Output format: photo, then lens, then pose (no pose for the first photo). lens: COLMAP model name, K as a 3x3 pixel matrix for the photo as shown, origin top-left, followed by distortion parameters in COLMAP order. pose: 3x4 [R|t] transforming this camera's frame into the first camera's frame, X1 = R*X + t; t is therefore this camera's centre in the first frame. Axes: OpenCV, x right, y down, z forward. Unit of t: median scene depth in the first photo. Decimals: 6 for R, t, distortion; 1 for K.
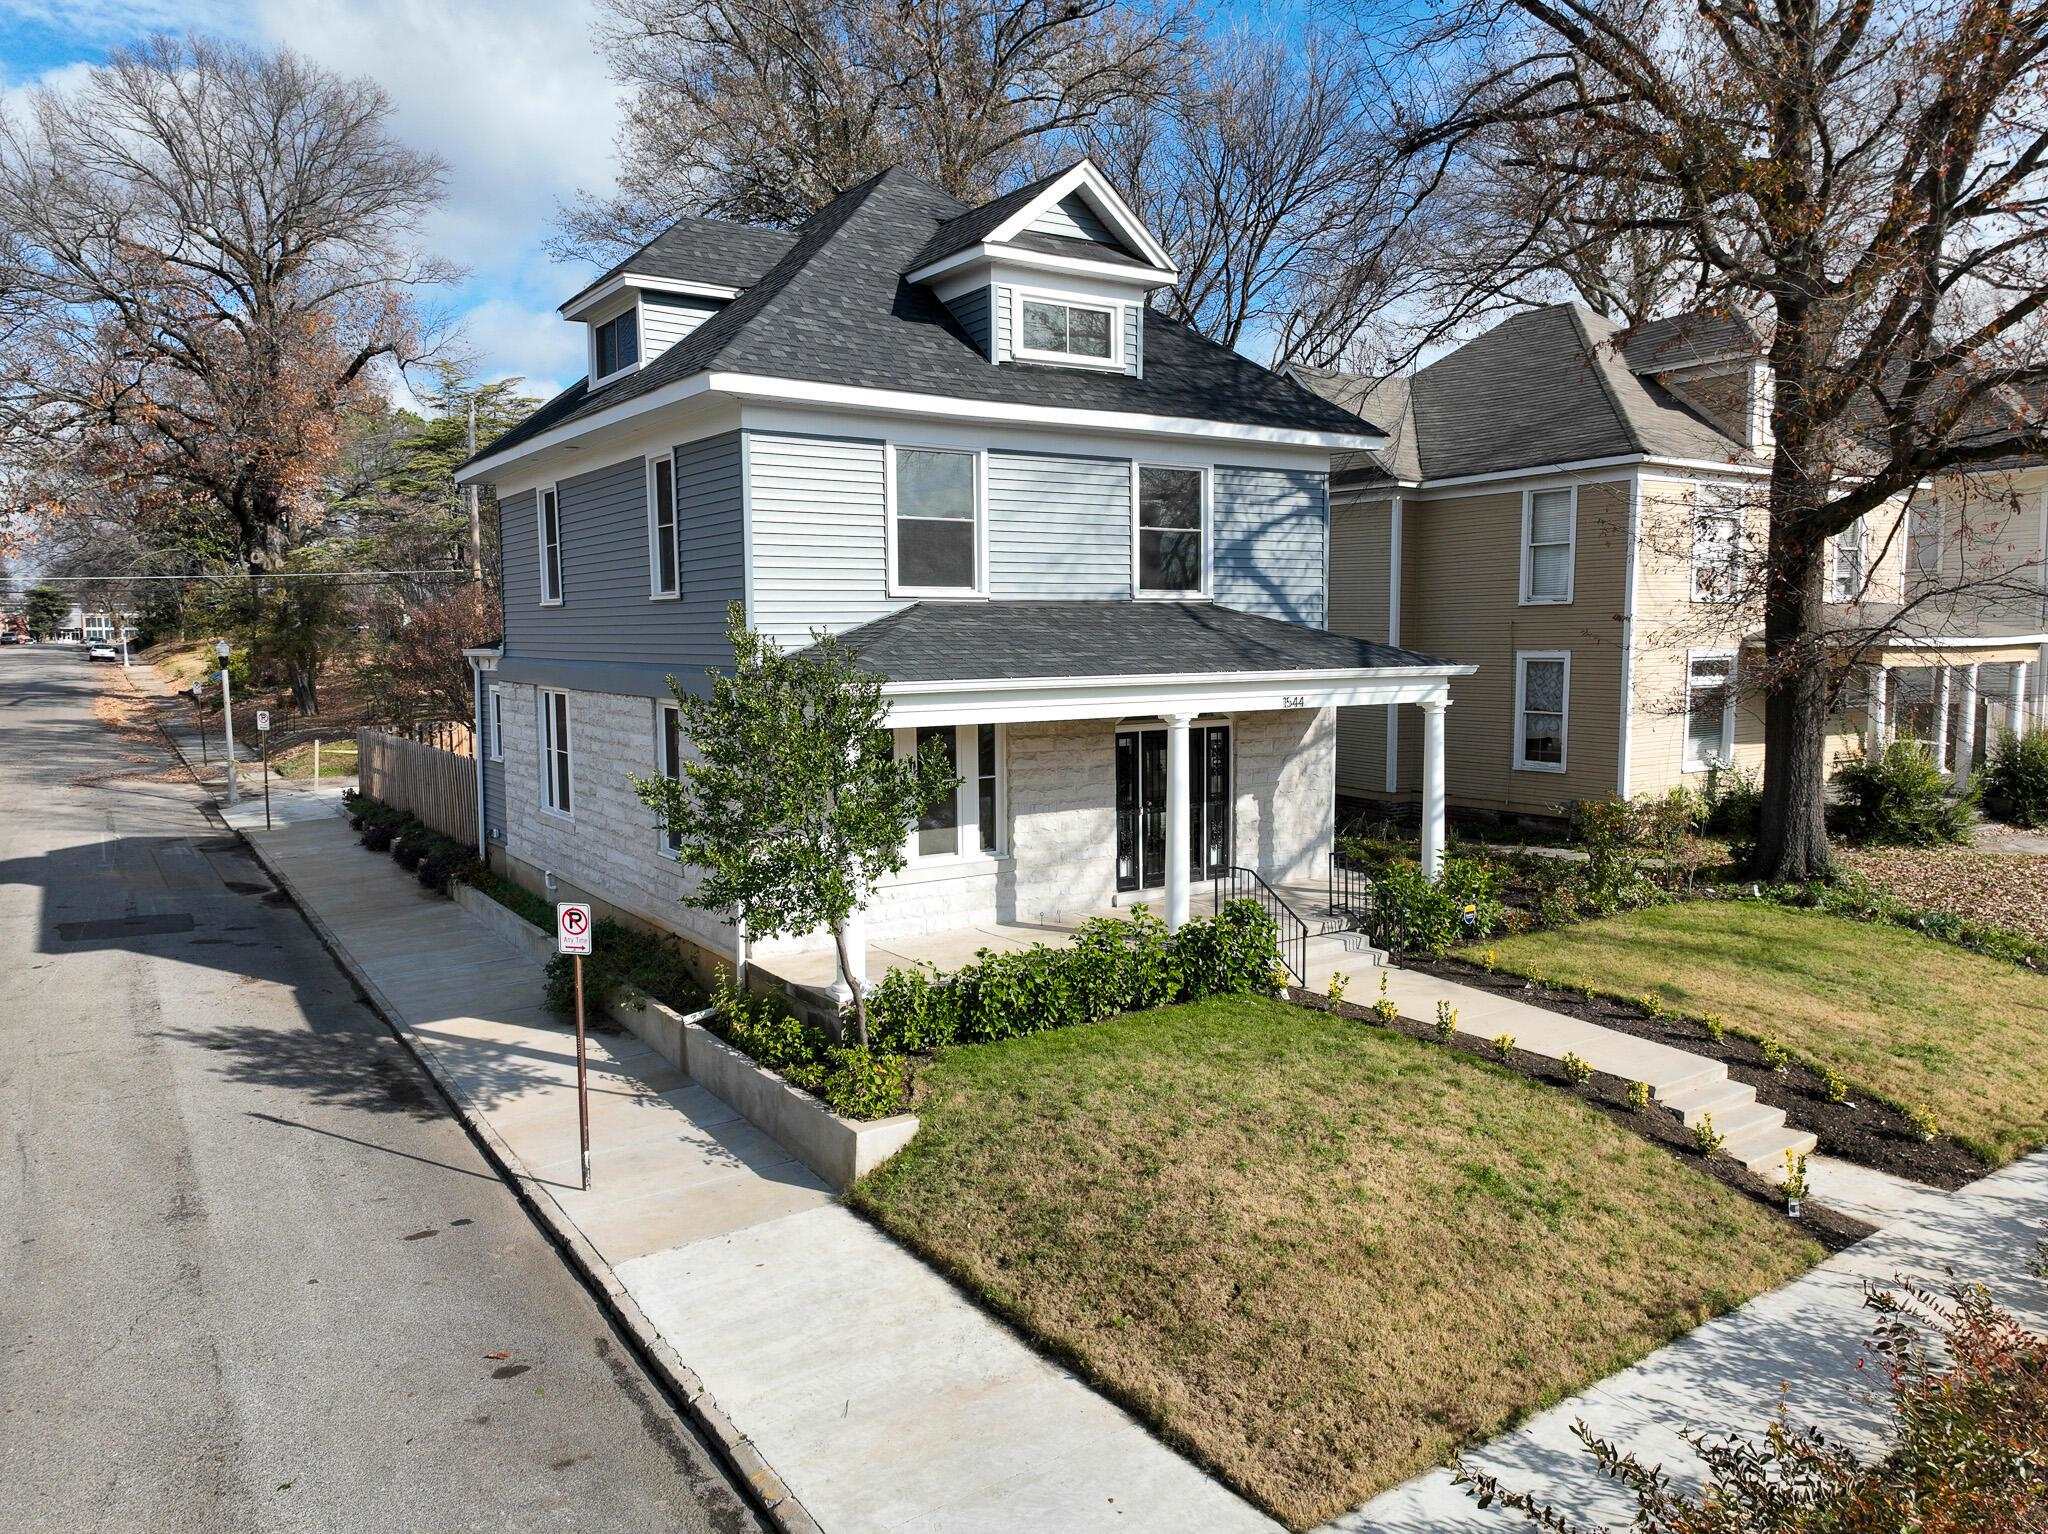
lens RADIAL K [[1436.0, 0, 1033.7], [0, 1436.0, 764.5], [0, 0, 1]] dist [-0.001625, 0.015825]
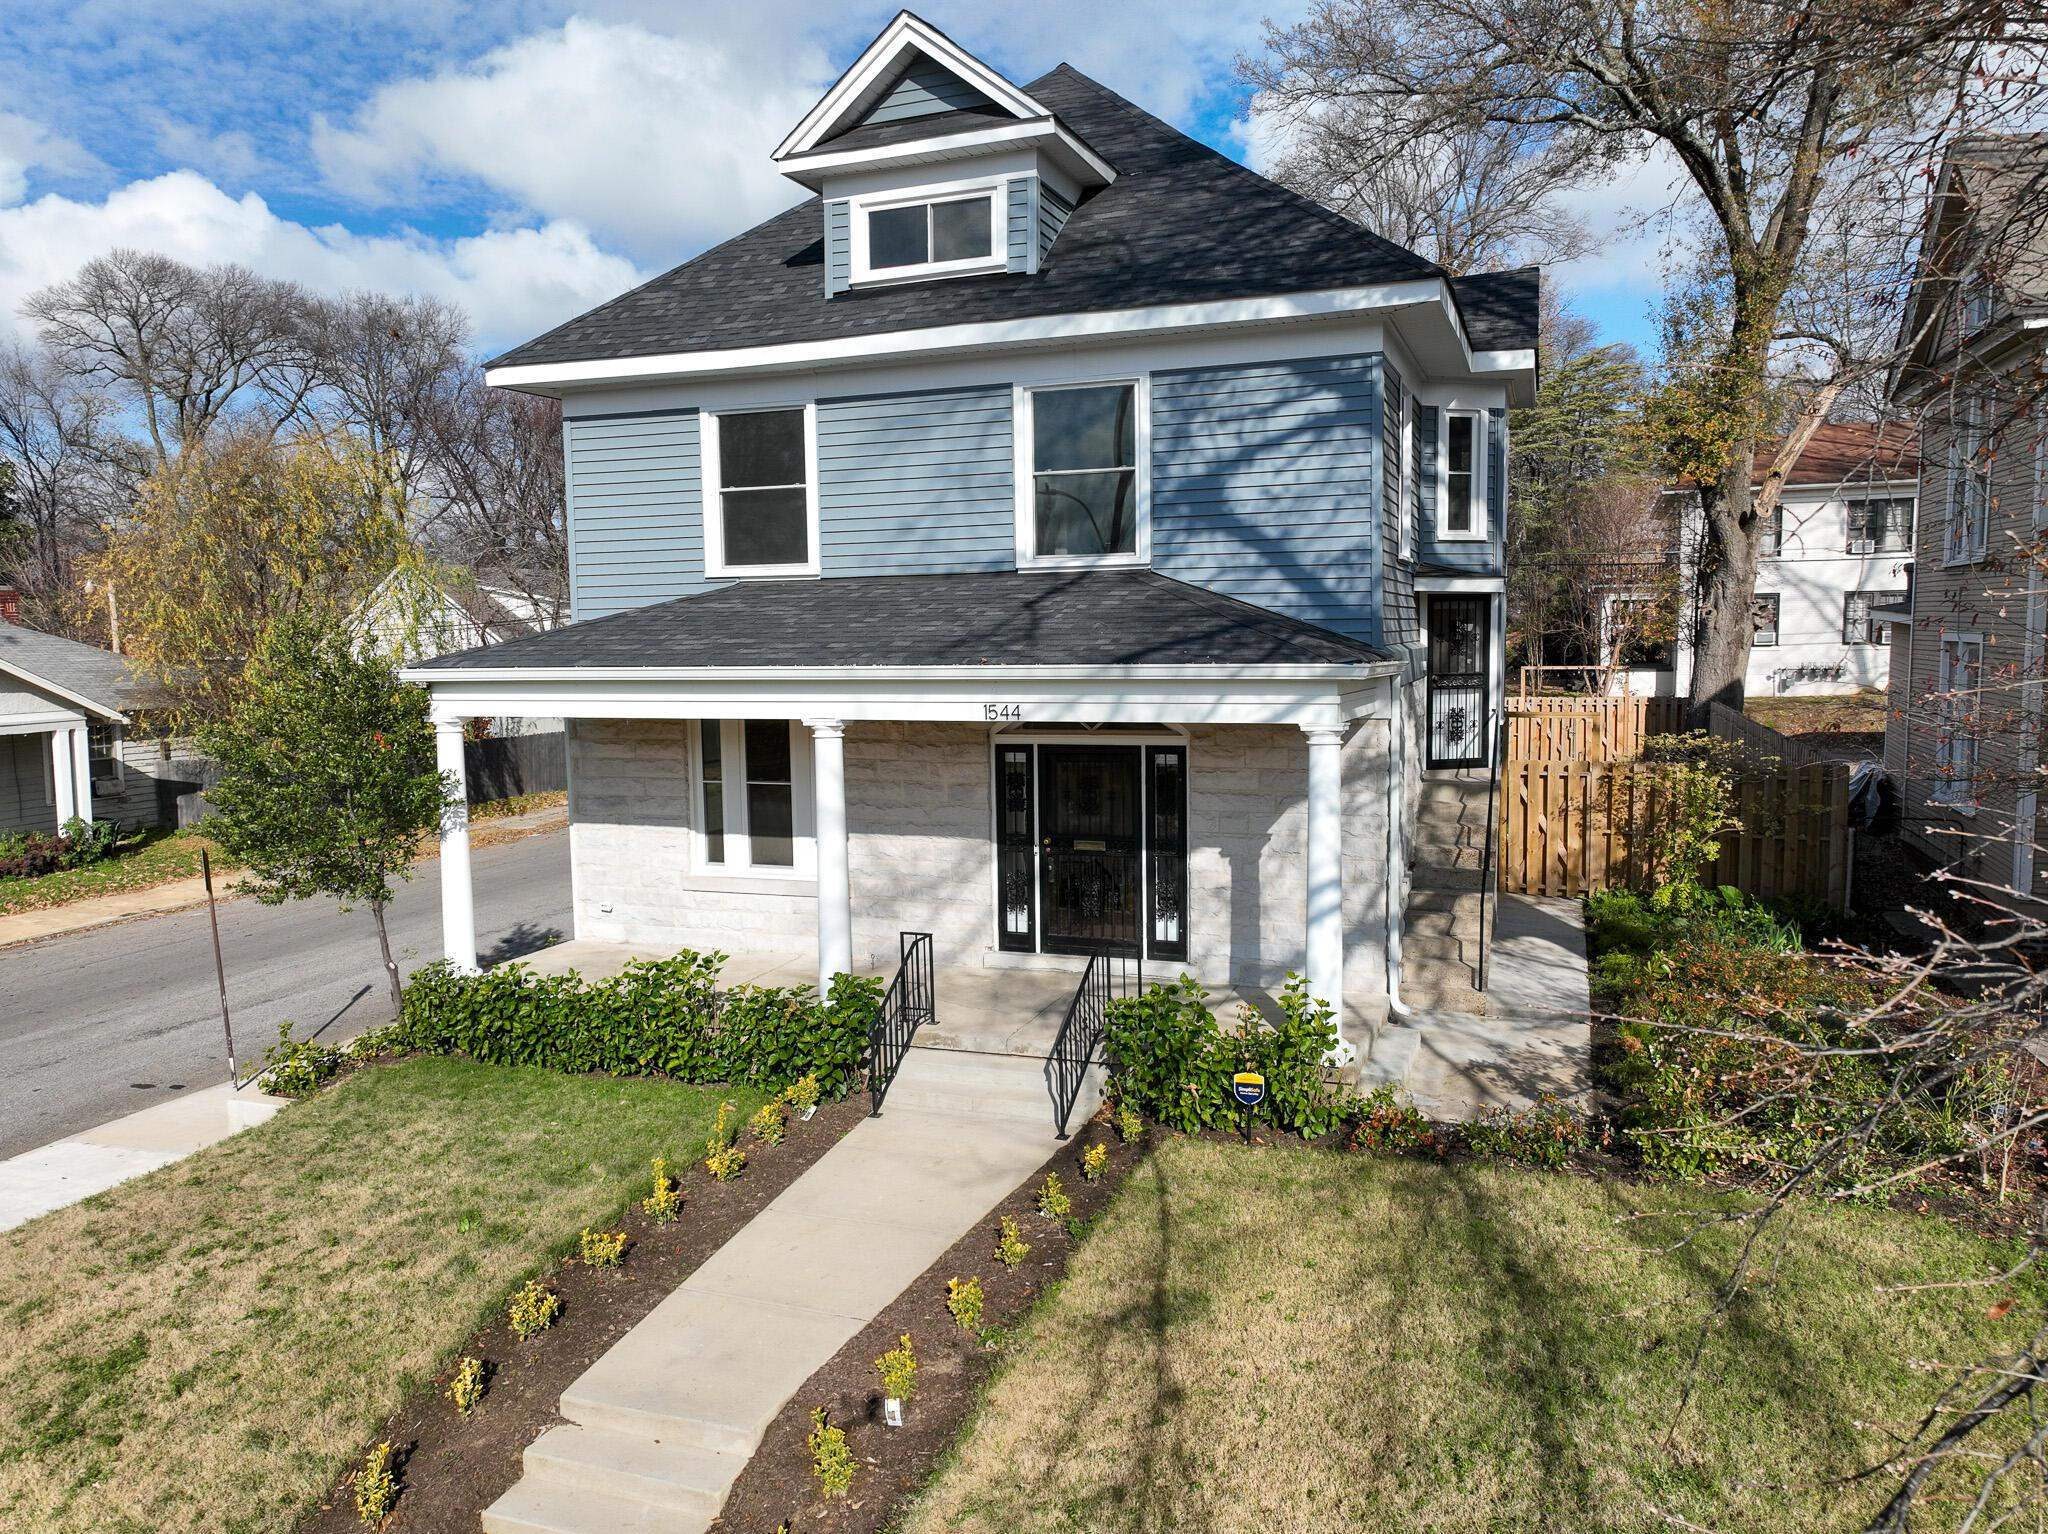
lens RADIAL K [[1436.0, 0, 1029.6], [0, 1436.0, 763.4], [0, 0, 1]] dist [-0.001625, 0.015825]
pose [[0.589561, 0.073100, -0.804410, 0.673357], [-0.064853, 0.996965, 0.043067, -0.044768], [0.805116, 0.026778, 0.592512, 0.545318]]
